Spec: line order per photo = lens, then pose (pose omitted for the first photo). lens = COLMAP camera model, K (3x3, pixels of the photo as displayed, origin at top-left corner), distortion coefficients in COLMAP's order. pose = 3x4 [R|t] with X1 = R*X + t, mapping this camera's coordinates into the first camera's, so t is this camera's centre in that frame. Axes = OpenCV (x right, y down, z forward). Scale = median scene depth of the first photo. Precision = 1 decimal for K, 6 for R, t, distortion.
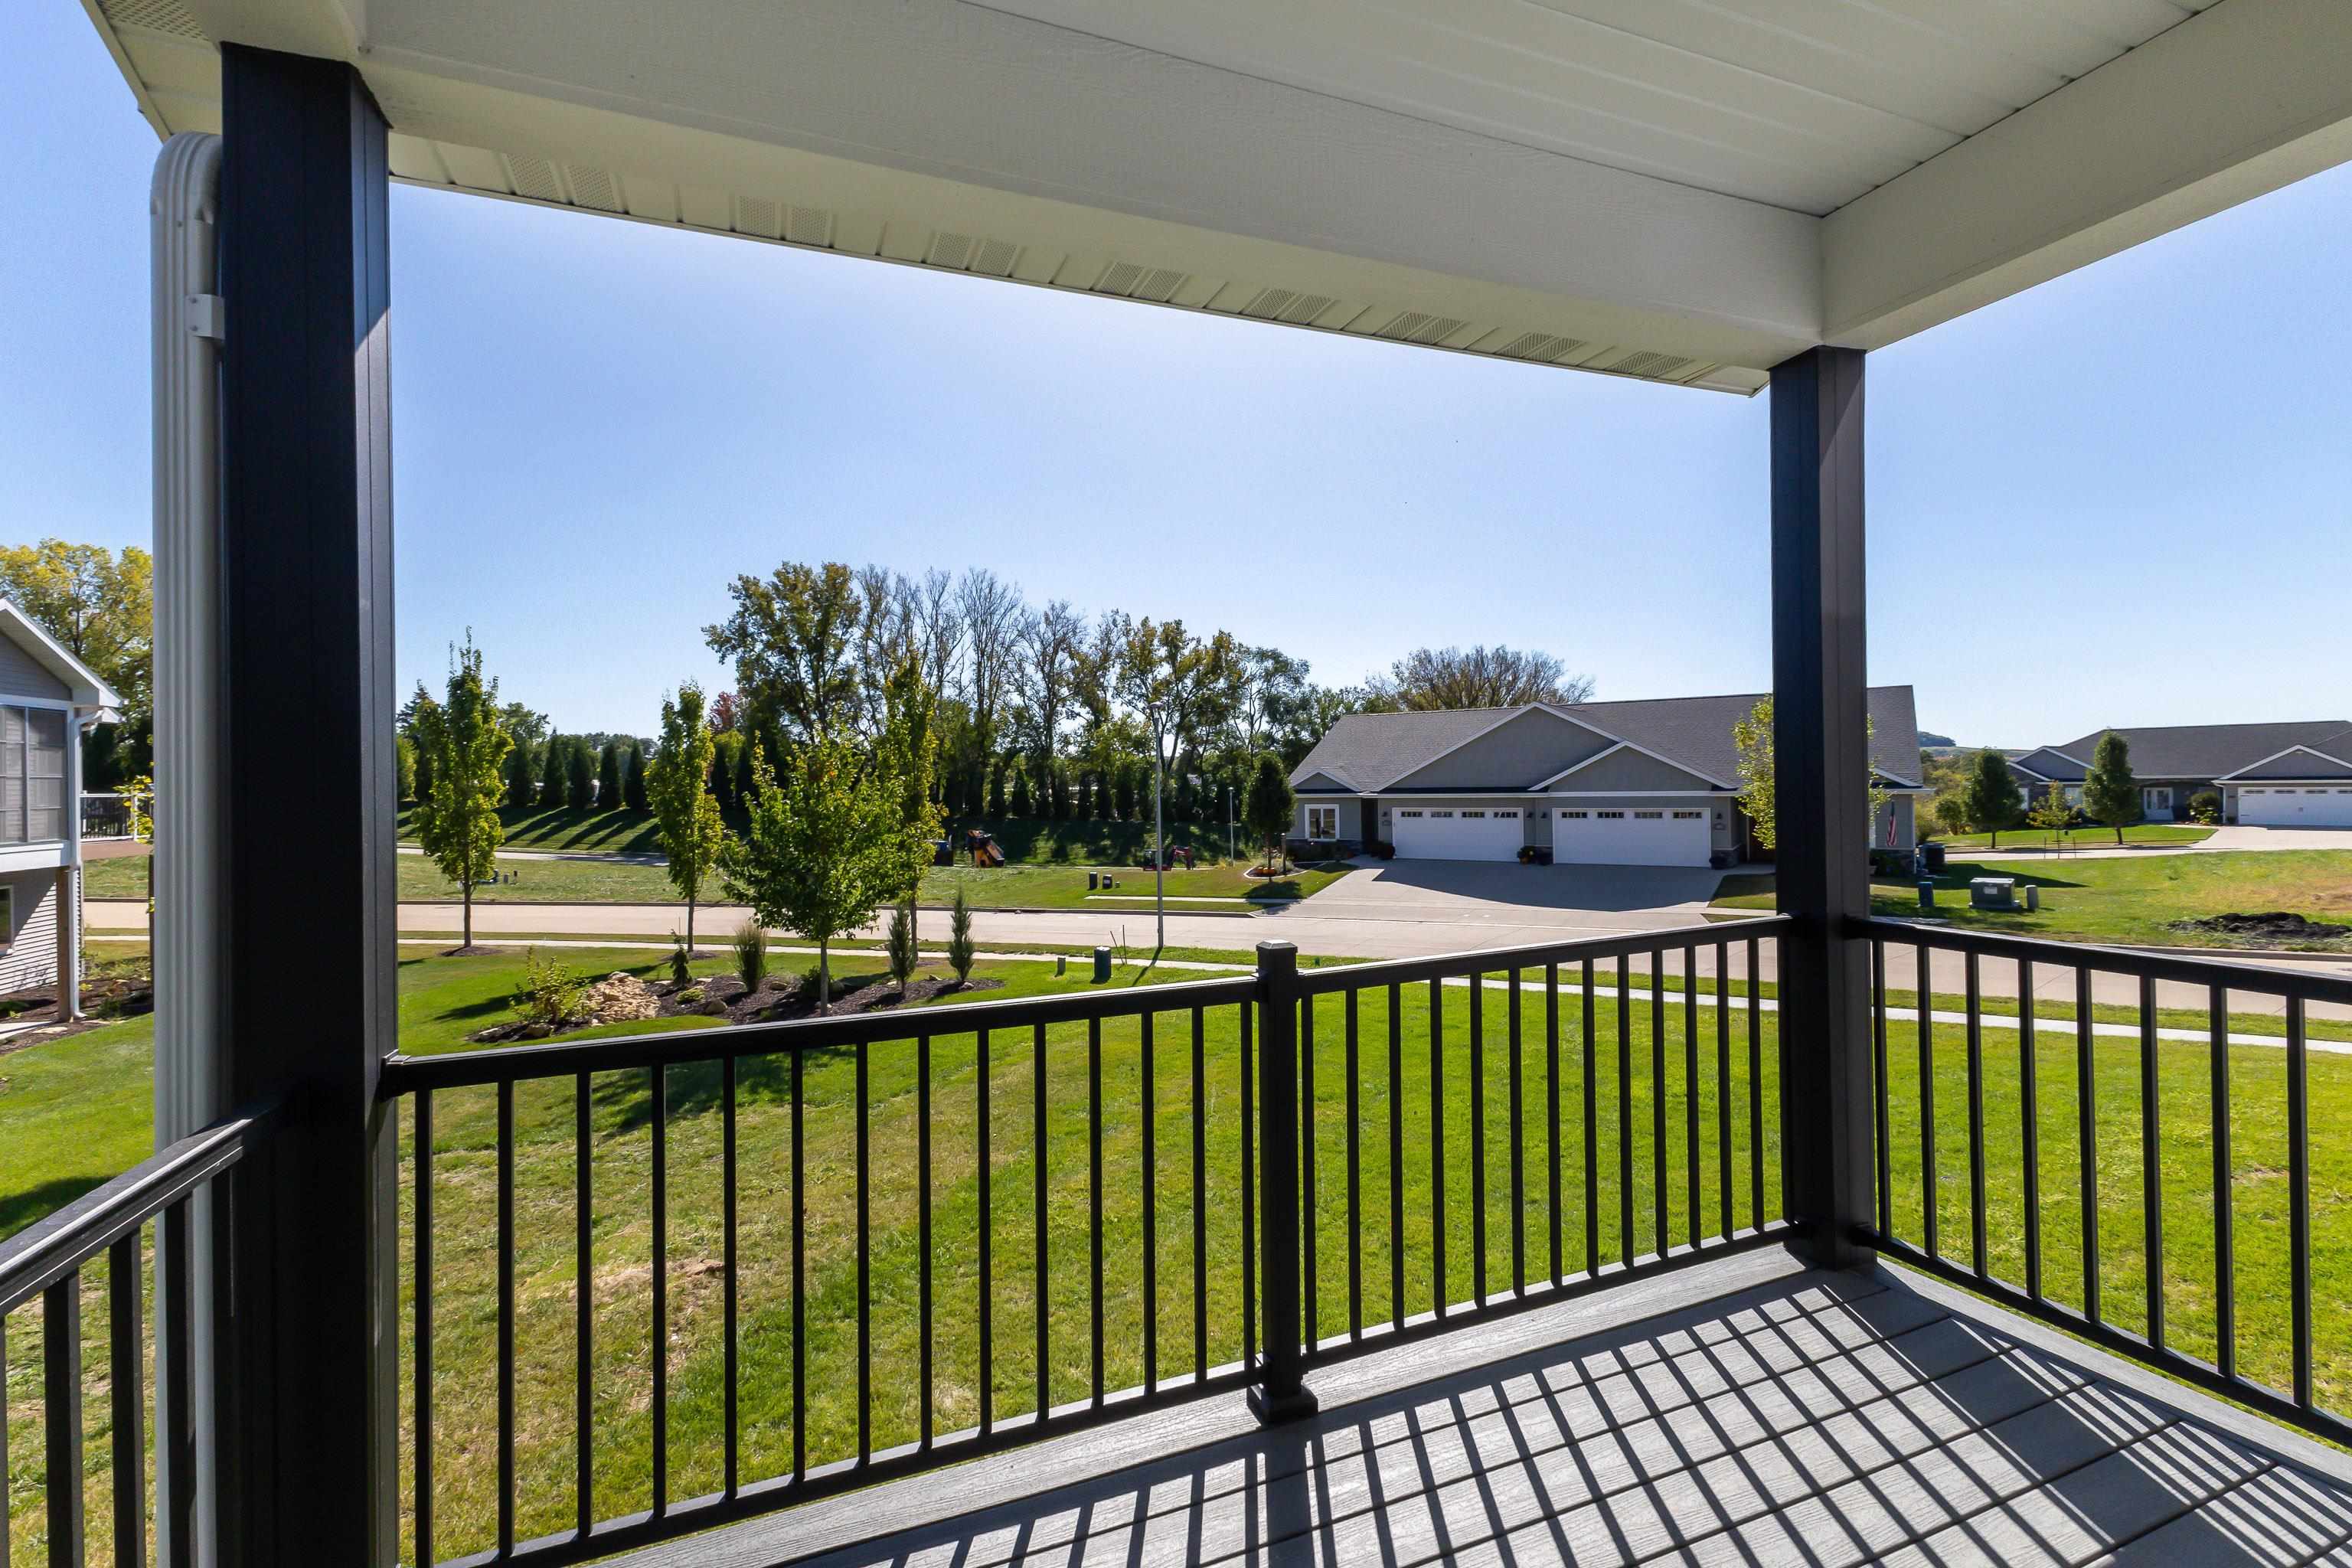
lens RADIAL K [[1030.2, 0, 1180.6], [0, 1030.2, 776.3], [0, 0, 1]] dist [0.010688, -0.003085]
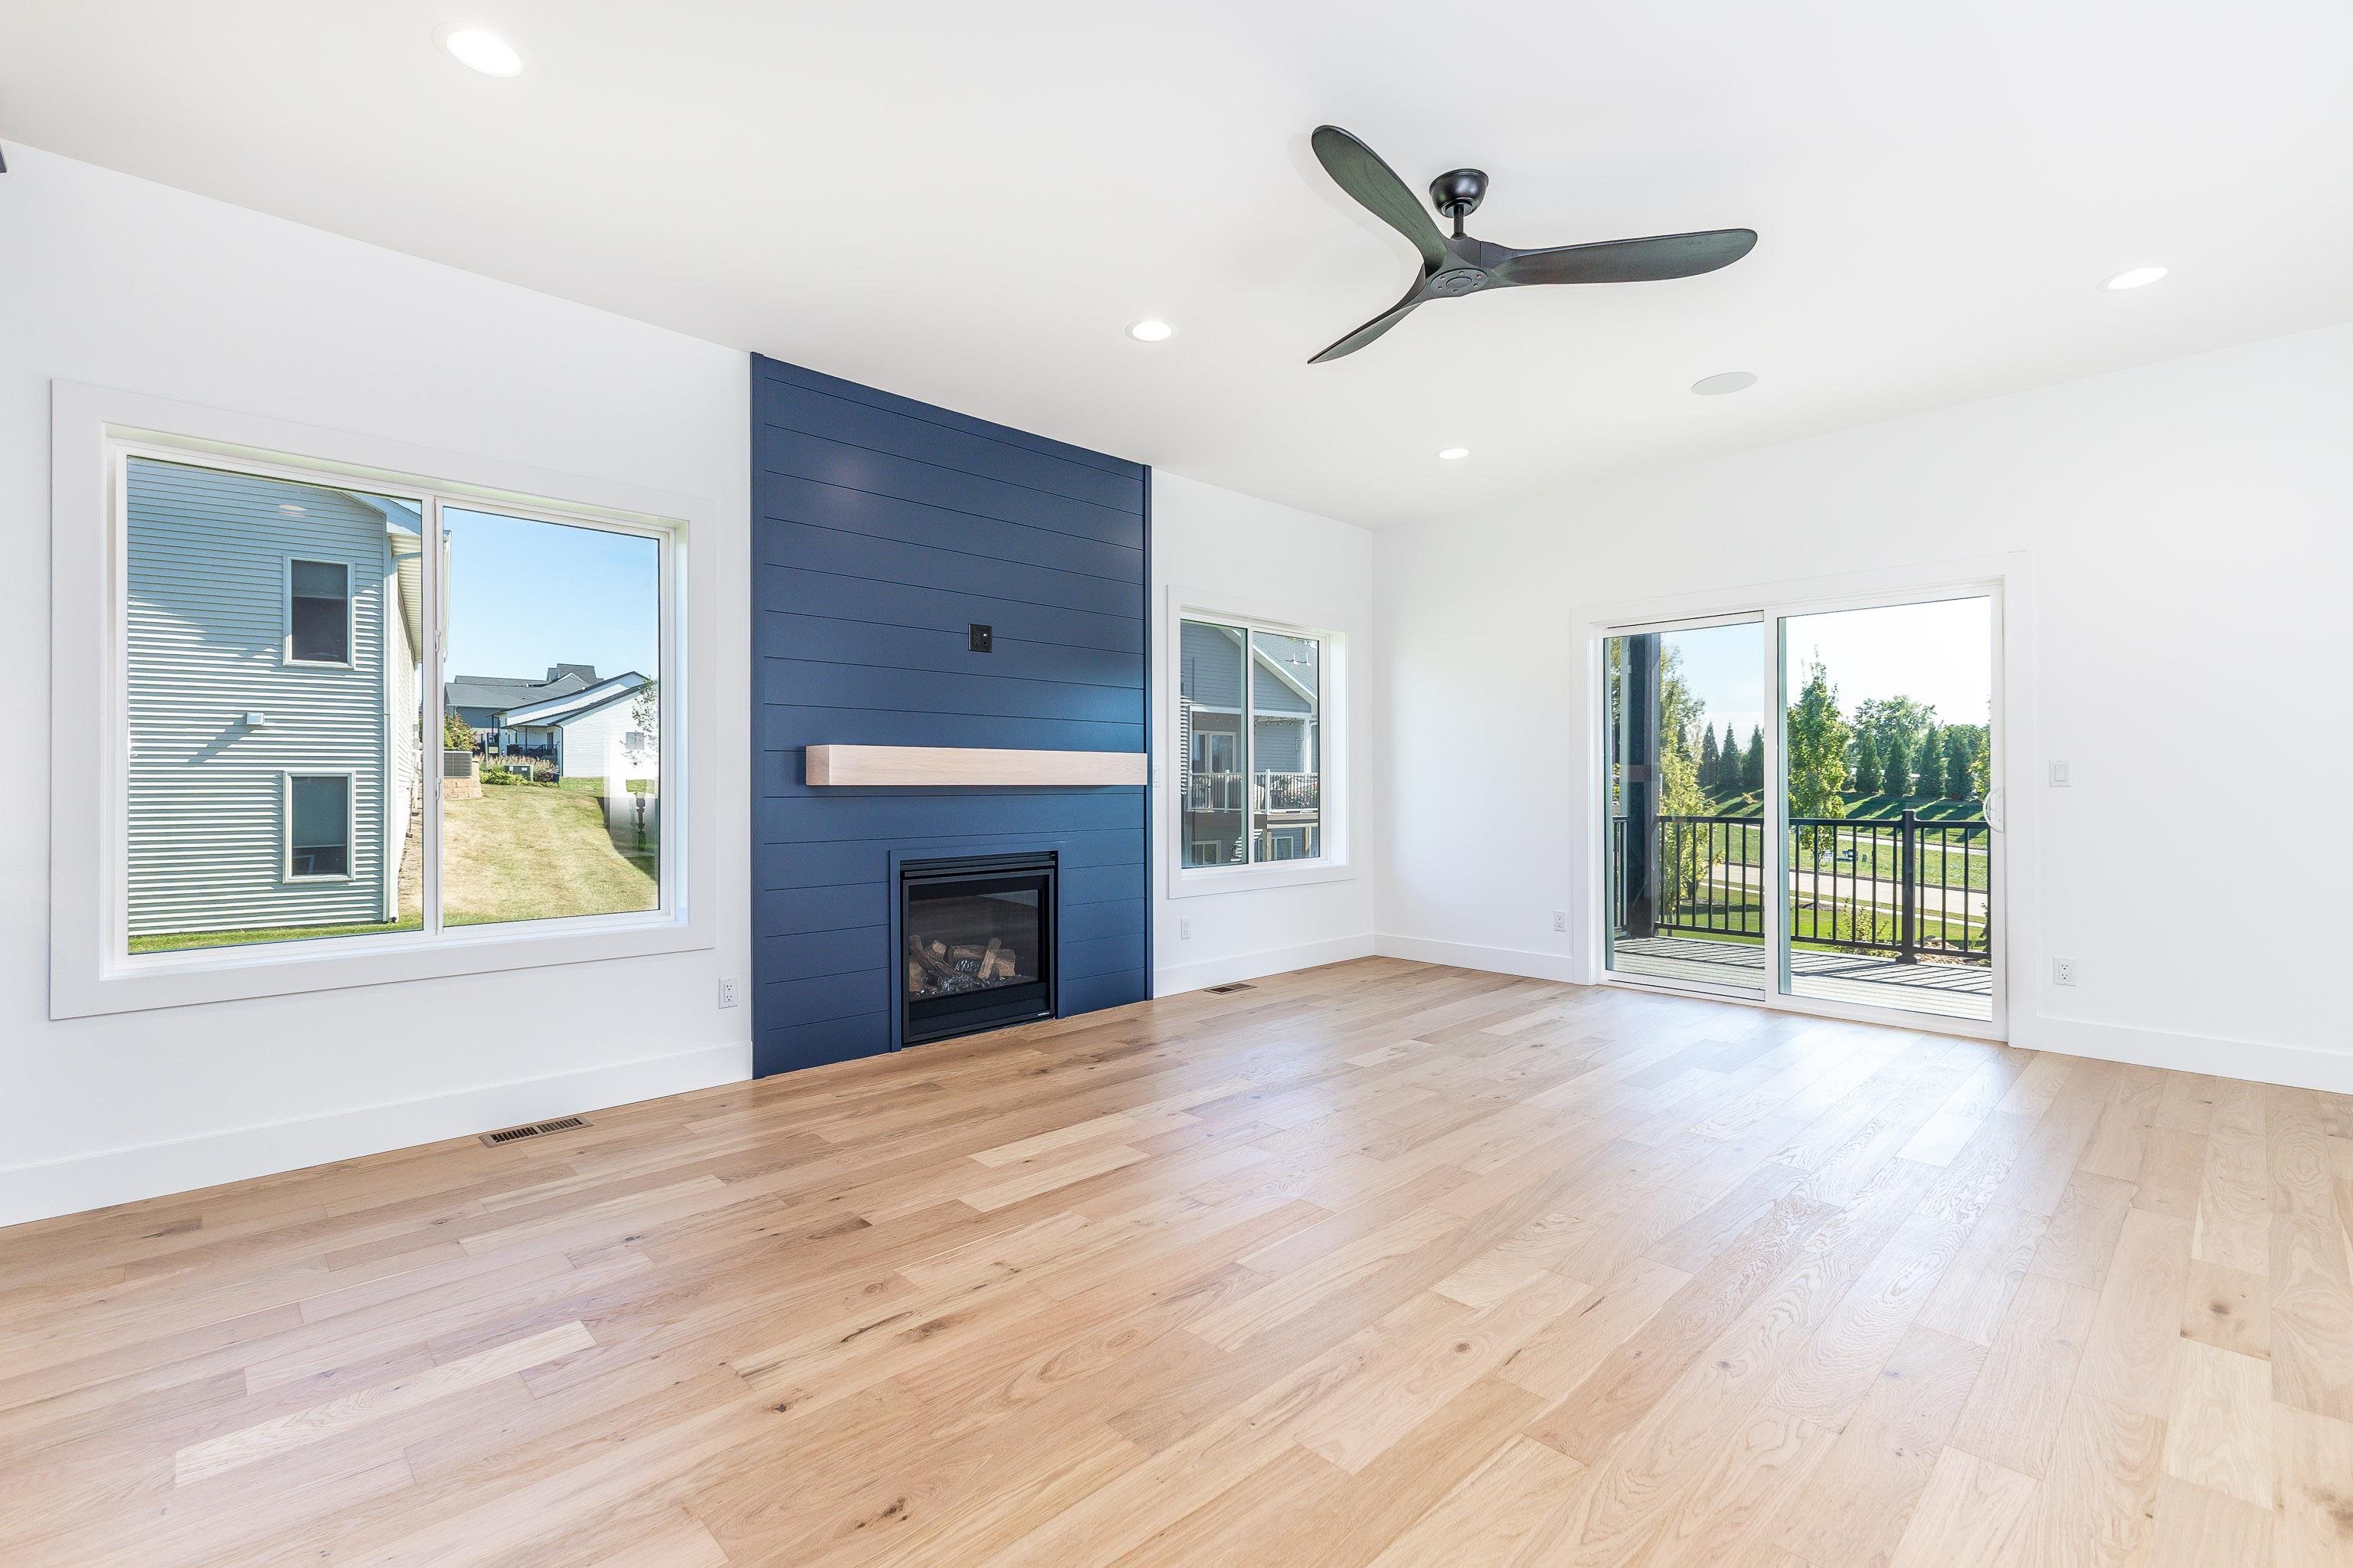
lens RADIAL K [[1030.6, 0, 1168.1], [0, 1030.6, 779.3], [0, 0, 1]] dist [0.010688, -0.003085]
pose [[0.368564, 0.011566, -0.929530, 2.775507], [-0.001689, 0.999929, 0.011772, 0.057978], [0.929601, -0.002768, 0.368557, -2.790742]]
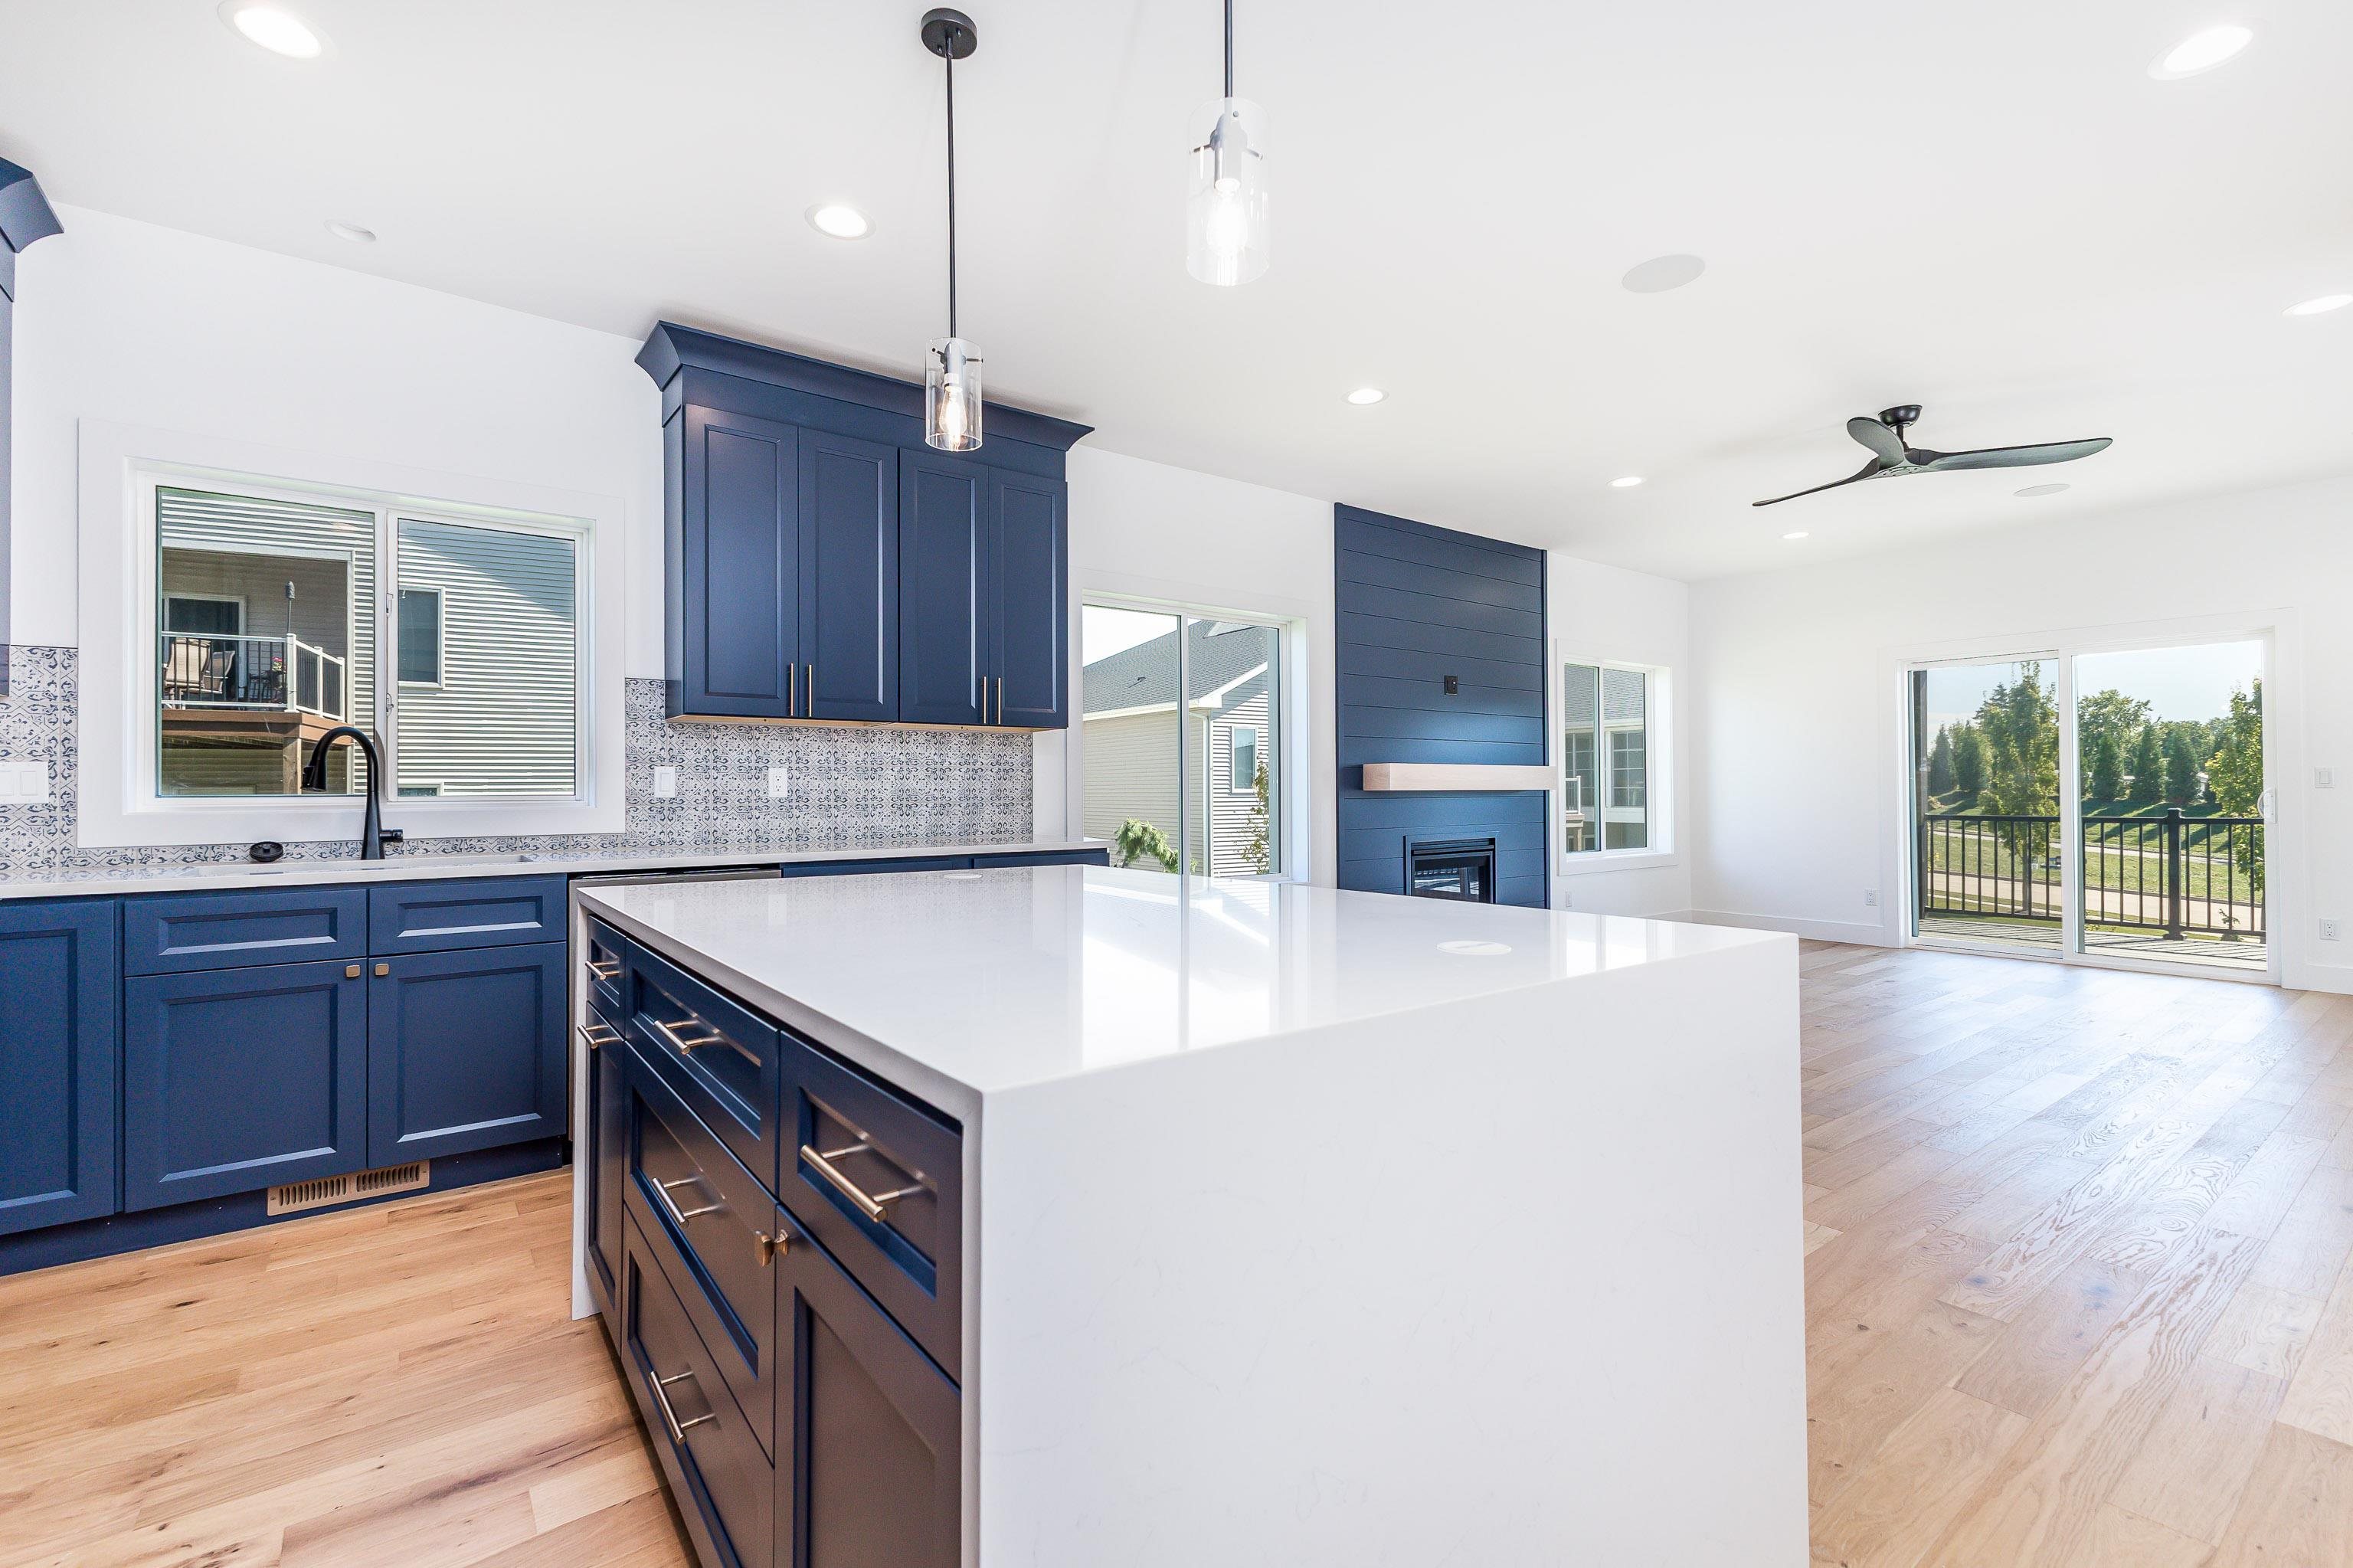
lens RADIAL K [[1030.6, 0, 1169.6], [0, 1030.6, 784.3], [0, 0, 1]] dist [0.010688, -0.003085]
pose [[0.254697, 0.008187, -0.966986, 3.493946], [0.004440, 0.999944, 0.009636, 0.042885], [0.967011, -0.006748, 0.254647, -4.247111]]
